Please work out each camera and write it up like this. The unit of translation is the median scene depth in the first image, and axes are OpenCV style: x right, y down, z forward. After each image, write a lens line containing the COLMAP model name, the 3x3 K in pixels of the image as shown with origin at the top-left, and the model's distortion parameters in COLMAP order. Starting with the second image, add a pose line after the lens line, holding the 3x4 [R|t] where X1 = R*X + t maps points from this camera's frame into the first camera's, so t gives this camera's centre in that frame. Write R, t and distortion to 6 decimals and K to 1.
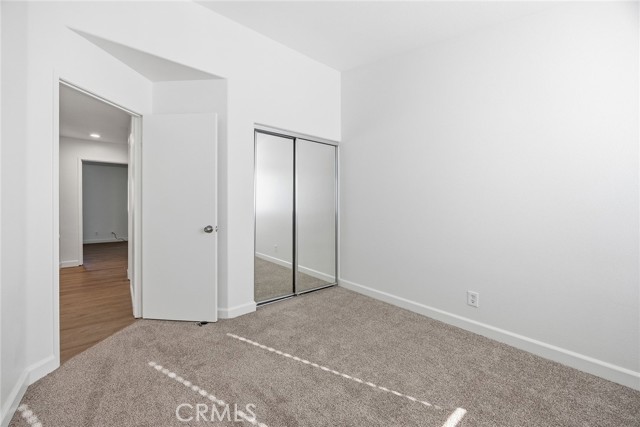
lens RADIAL K [[251.7, 0, 323.1], [0, 251.7, 209.6], [0, 0, 1]] dist [0.001777, -0.000058]
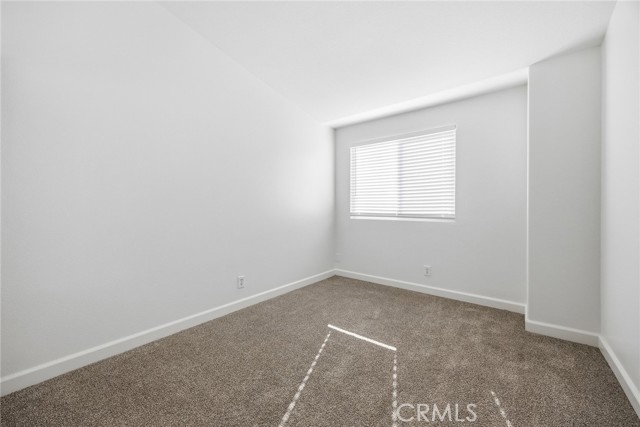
lens RADIAL K [[251.7, 0, 320.9], [0, 251.7, 210.0], [0, 0, 1]] dist [0.001777, -0.000058]
pose [[-0.203494, -0.008257, 0.979041, -0.697117], [0.010826, 0.999884, 0.010683, -0.007240], [-0.979016, 0.012773, -0.203381, 0.876956]]
